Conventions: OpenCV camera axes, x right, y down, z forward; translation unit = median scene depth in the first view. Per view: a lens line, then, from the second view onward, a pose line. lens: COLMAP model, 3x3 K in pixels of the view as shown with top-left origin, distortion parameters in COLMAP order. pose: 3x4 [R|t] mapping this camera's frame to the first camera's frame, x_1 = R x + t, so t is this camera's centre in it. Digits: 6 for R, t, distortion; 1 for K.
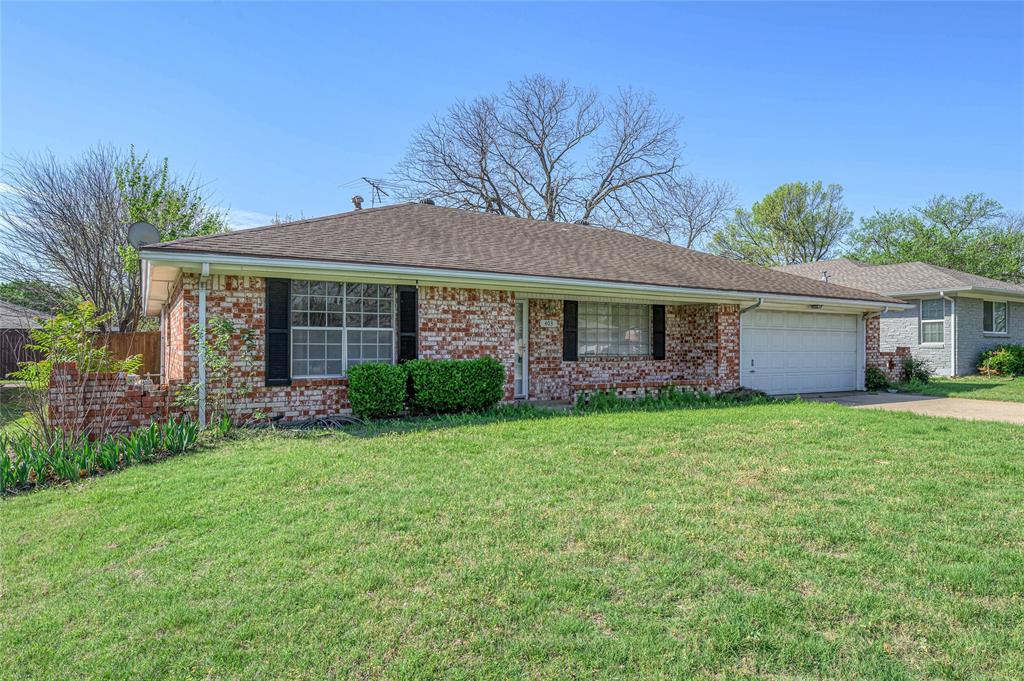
lens RADIAL K [[457.7, 0, 515.9], [0, 457.7, 340.7], [0, 0, 1]] dist [-0.000203, 0.000686]
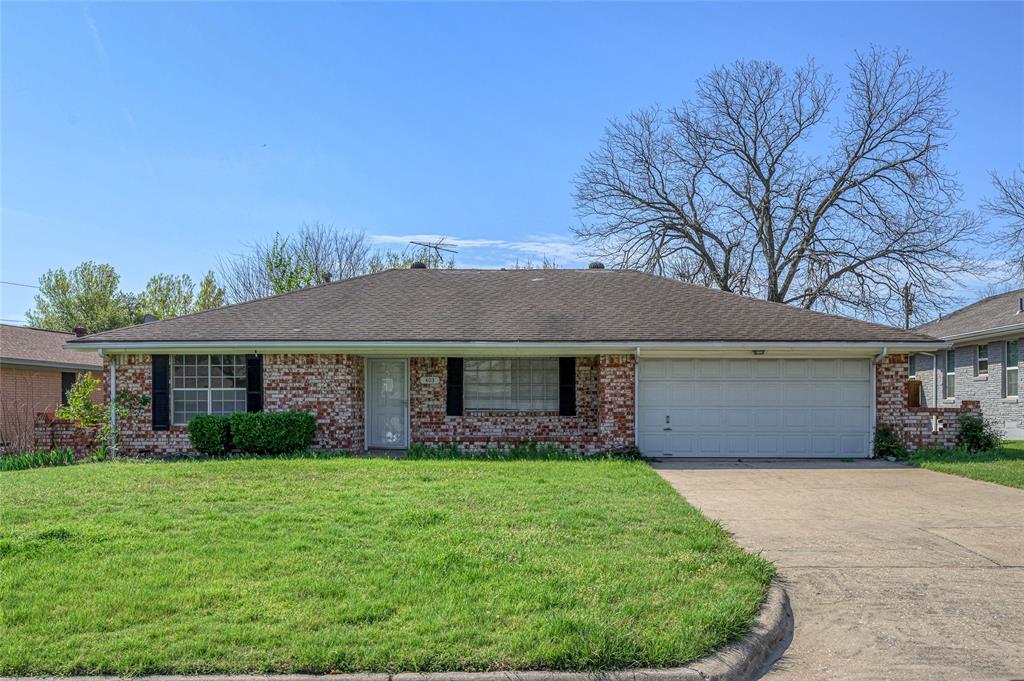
lens RADIAL K [[524.3, 0, 512.1], [0, 524.3, 398.9], [0, 0, 1]] dist [-0.001742, -0.000005]
pose [[0.921615, -0.006060, -0.388058, 0.783062], [0.008282, 0.999957, 0.004054, 0.002564], [0.388017, -0.006950, 0.921626, -0.053292]]
